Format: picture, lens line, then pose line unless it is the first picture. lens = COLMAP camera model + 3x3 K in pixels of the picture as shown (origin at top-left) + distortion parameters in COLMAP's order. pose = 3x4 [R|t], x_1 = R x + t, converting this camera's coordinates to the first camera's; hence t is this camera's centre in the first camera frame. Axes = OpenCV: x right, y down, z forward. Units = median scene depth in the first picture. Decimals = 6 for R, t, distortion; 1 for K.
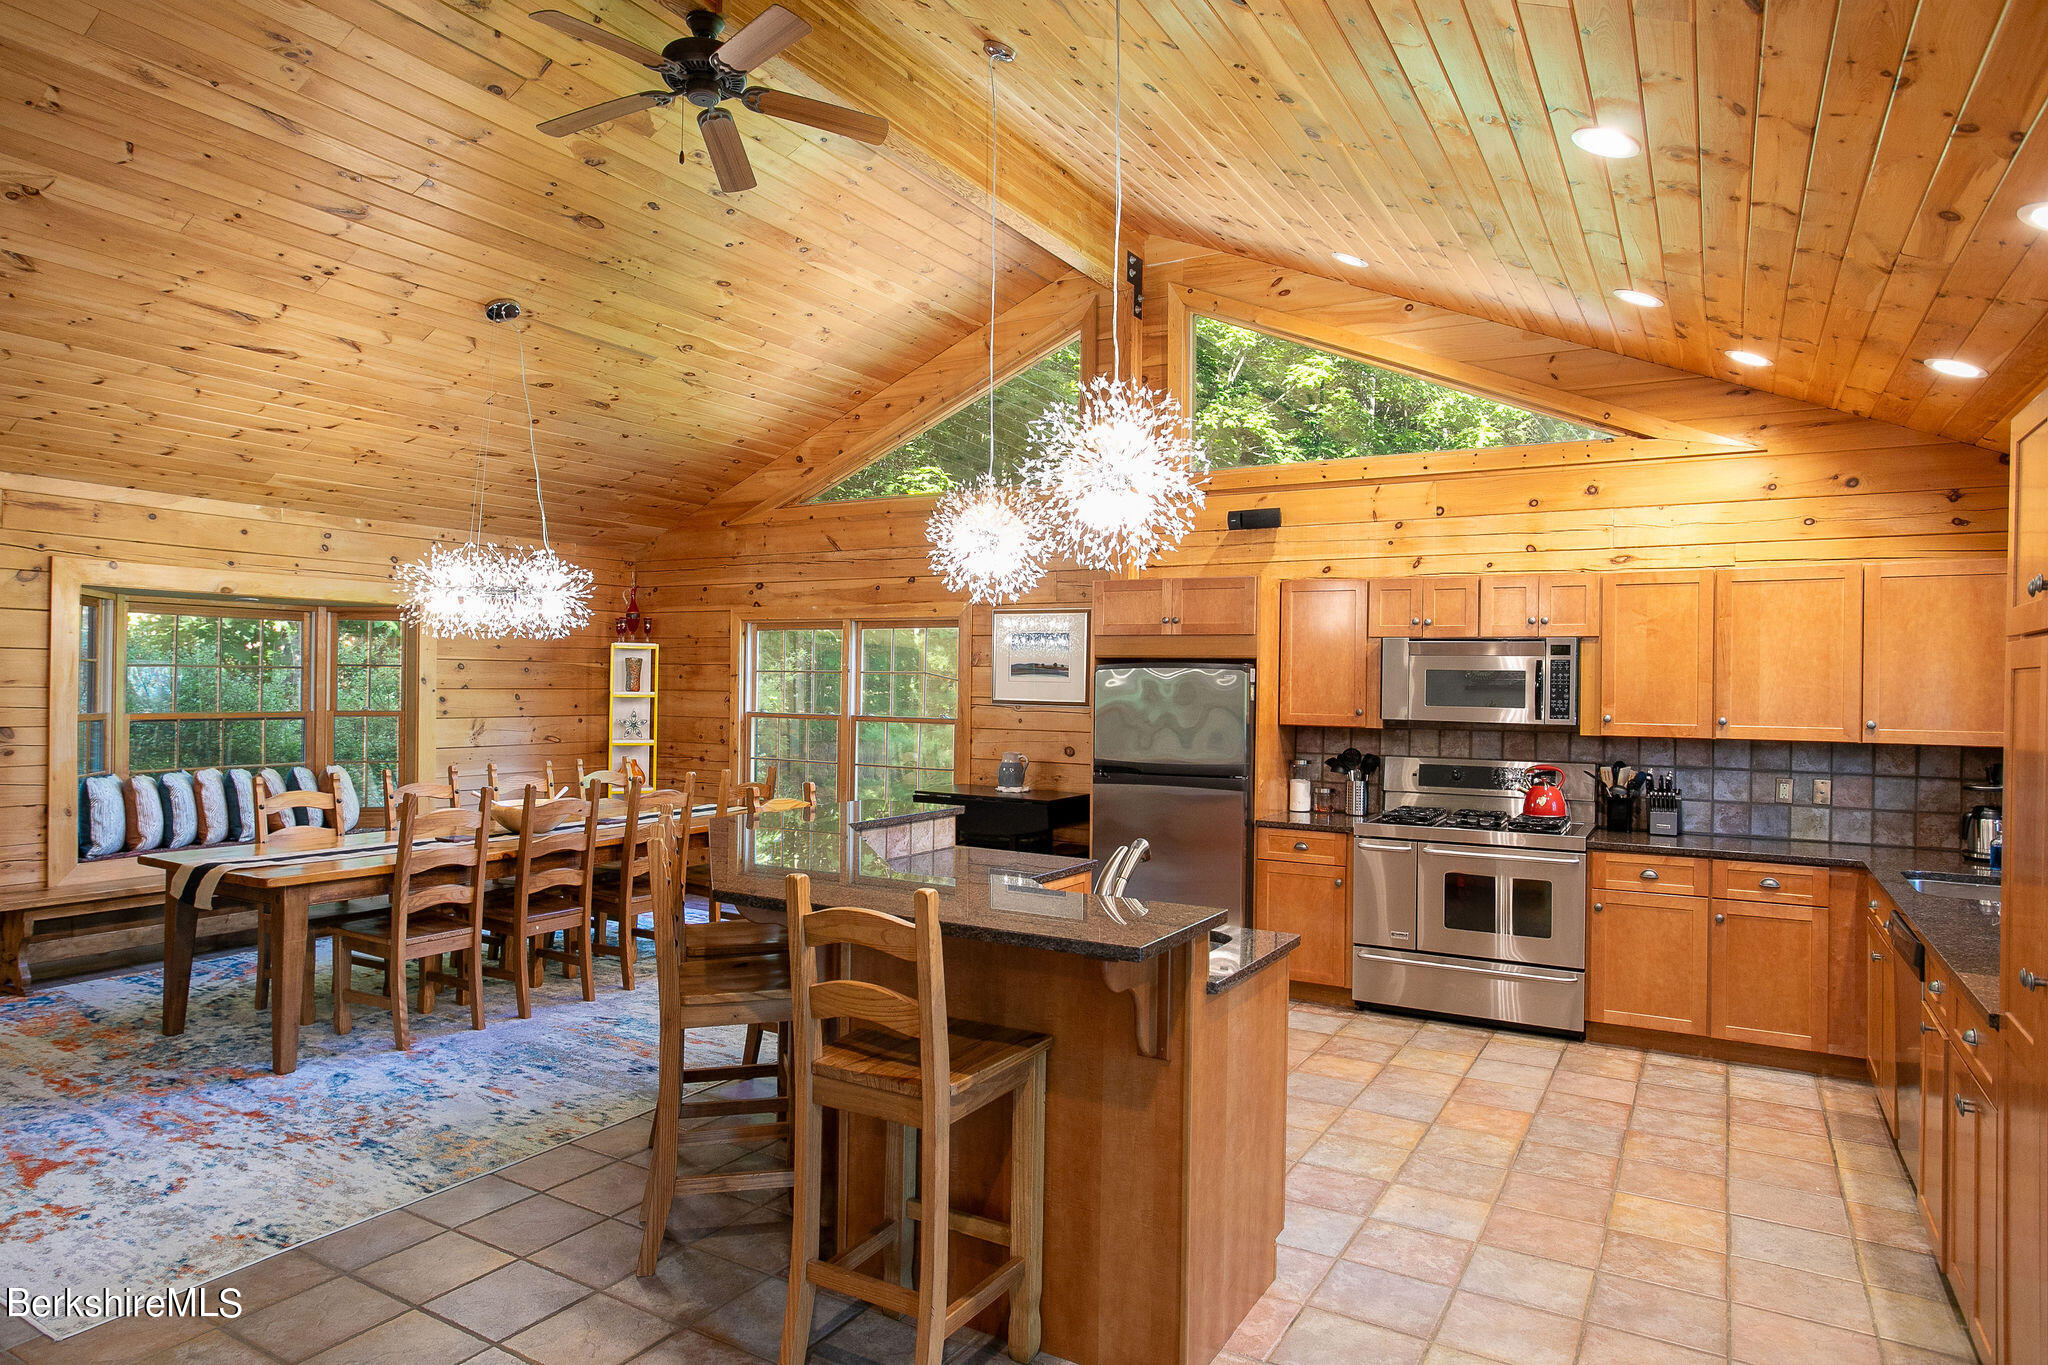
lens RADIAL K [[1230.0, 0, 986.2], [0, 1230.0, 681.9], [0, 0, 1]] dist [-0.040923, 0.035745]
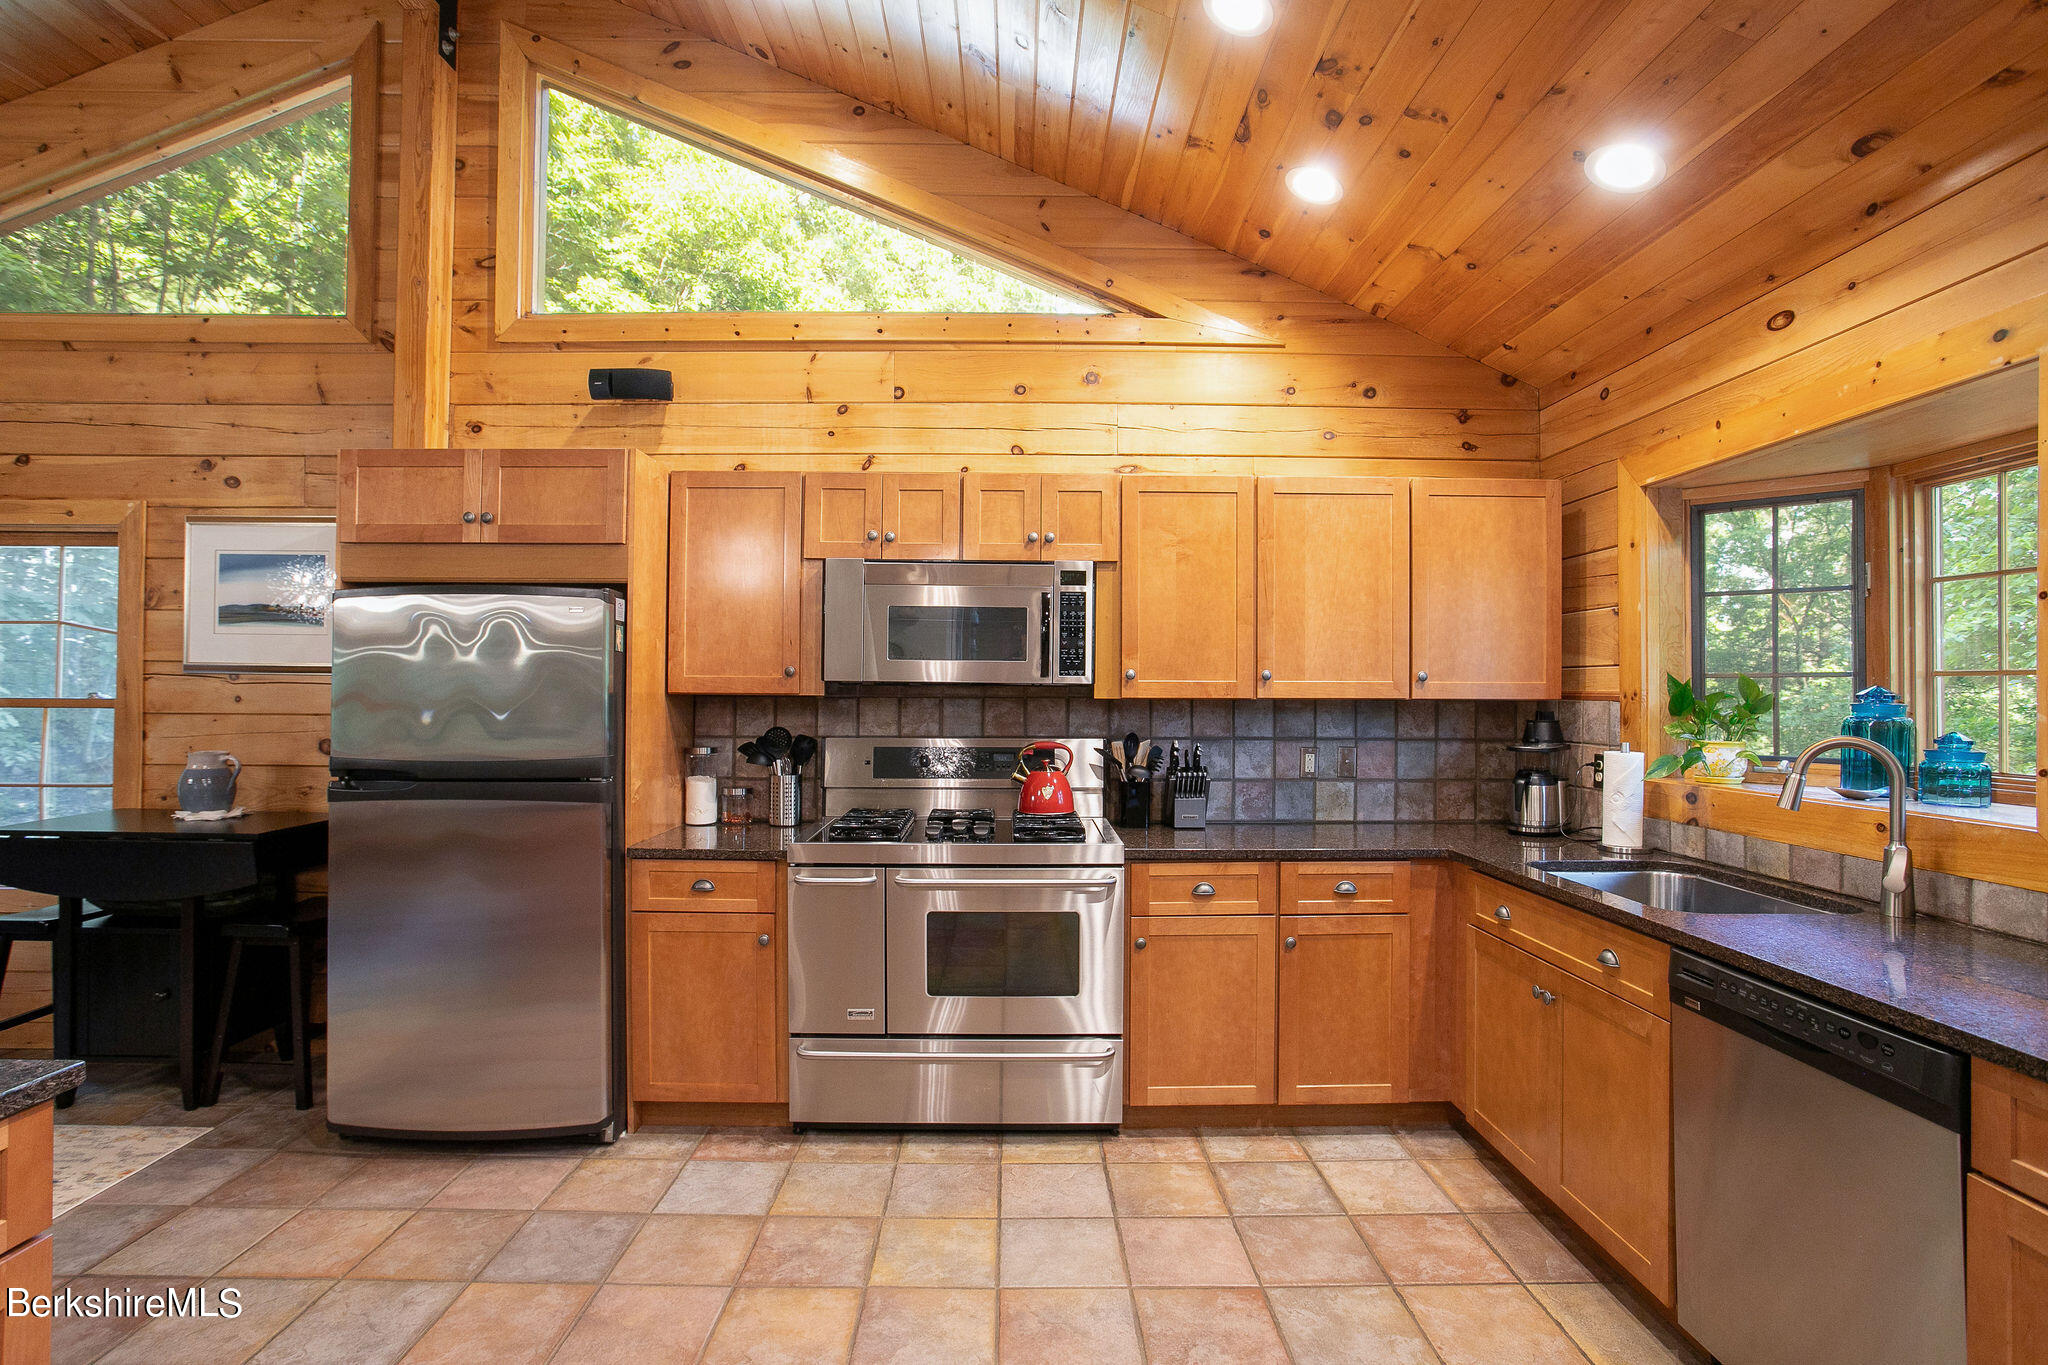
lens RADIAL K [[995.5, 0, 1016.1], [0, 995.5, 681.9], [0, 0, 1]] dist [-0.067476, 0.037666]
pose [[0.849871, -0.002902, 0.526983, 0.139682], [0.005124, 0.999983, -0.002757, 0.035926], [-0.526966, 0.005043, 0.849871, 0.533991]]
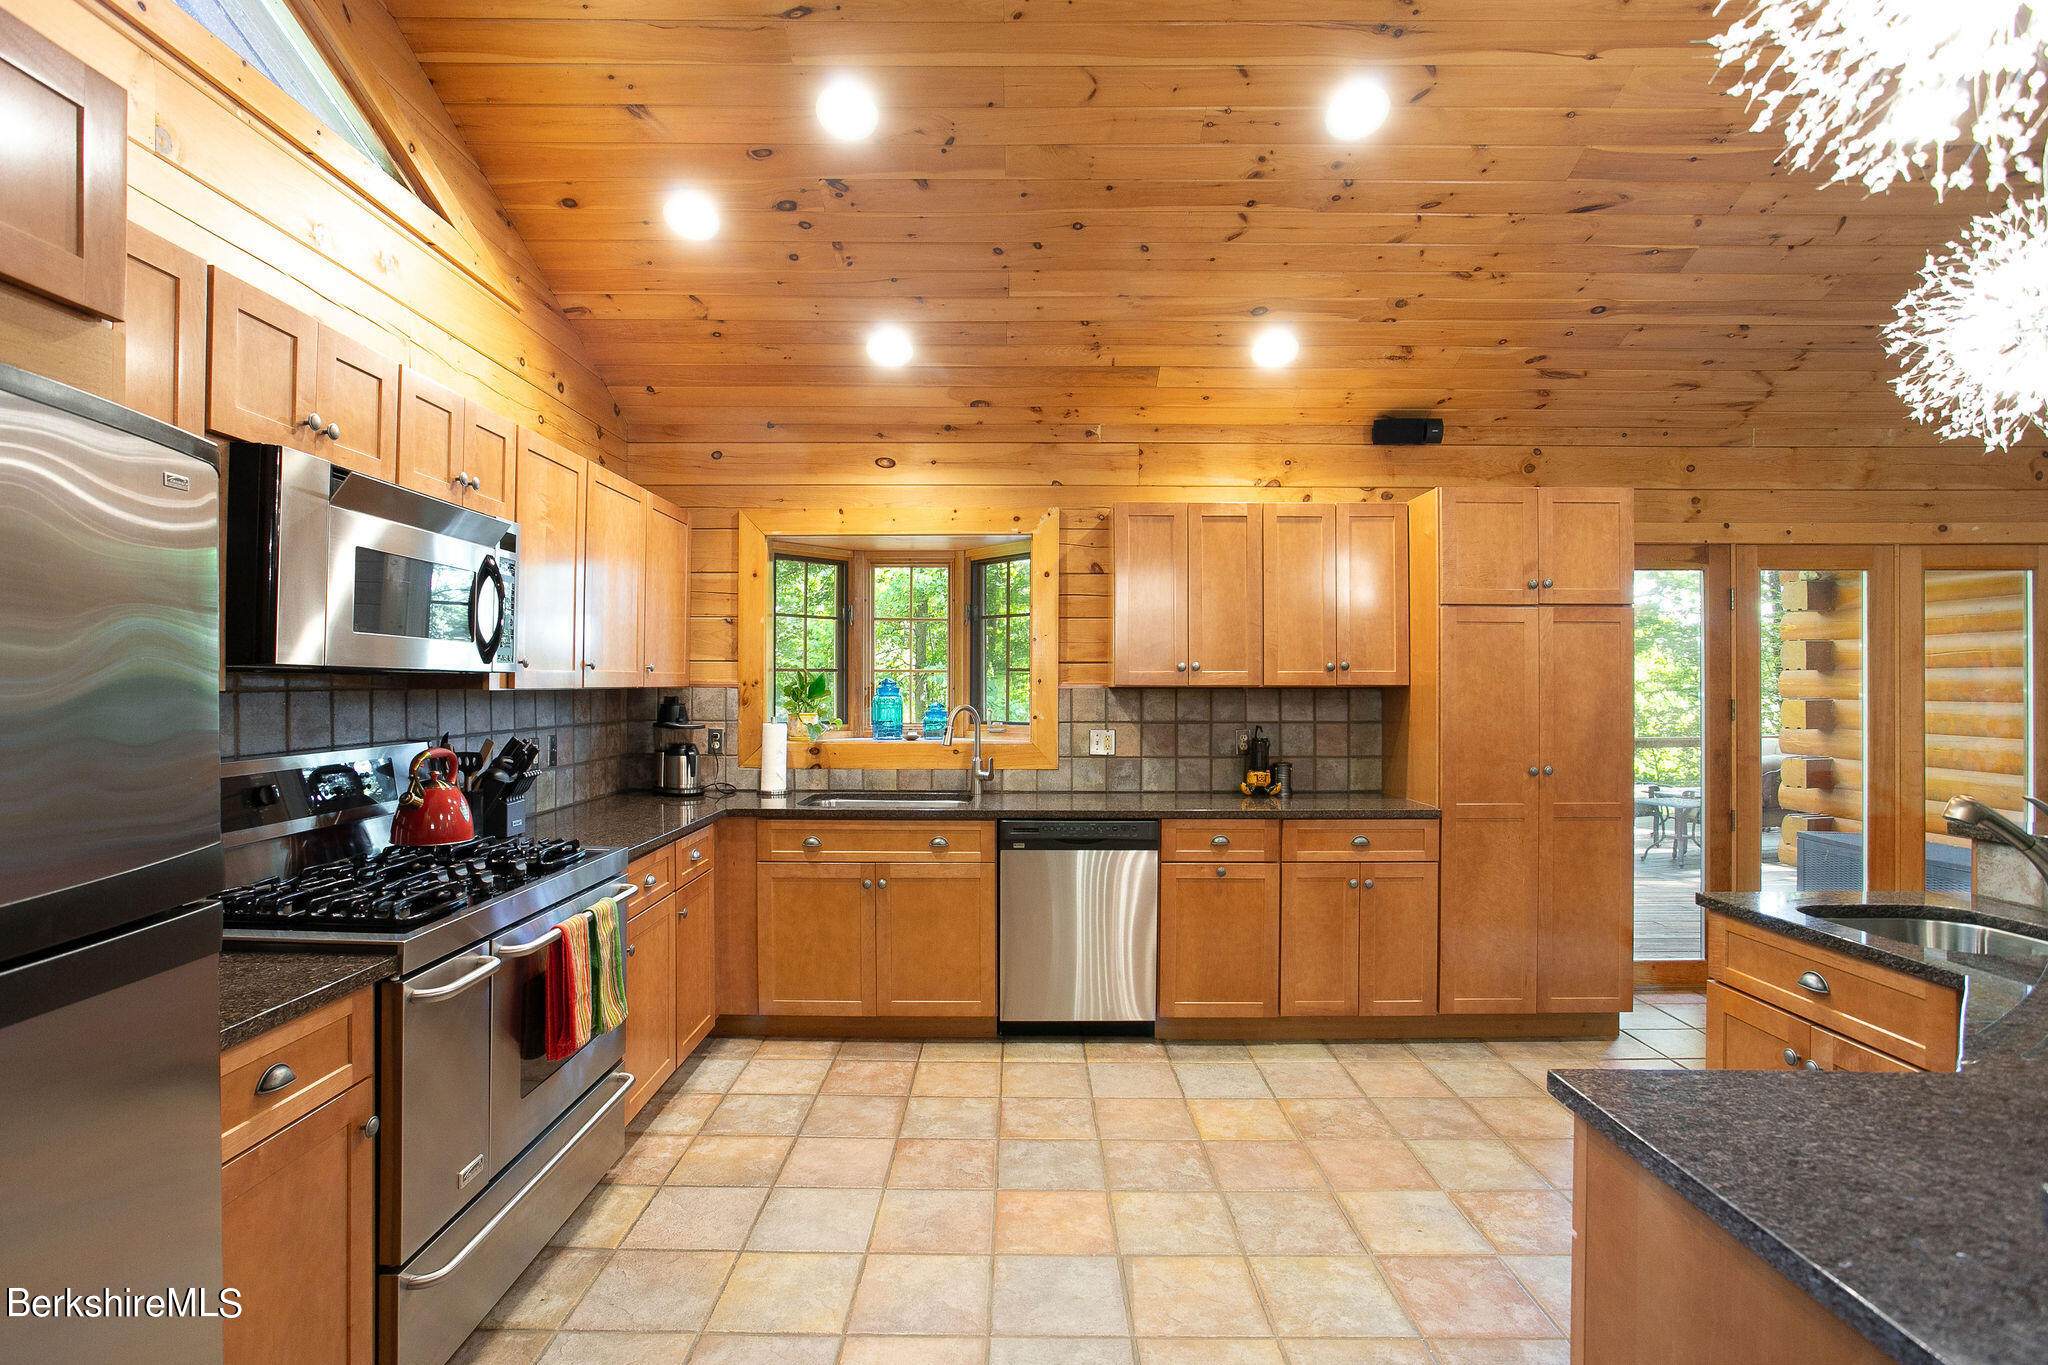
lens RADIAL K [[995.5, 0, 1016.1], [0, 995.5, 681.9], [0, 0, 1]] dist [-0.067476, 0.037666]
pose [[-0.517687, -0.012364, 0.855481, -0.047396], [-0.010612, 0.999911, 0.008029, 0.034183], [-0.855504, -0.004922, -0.517773, 1.047445]]
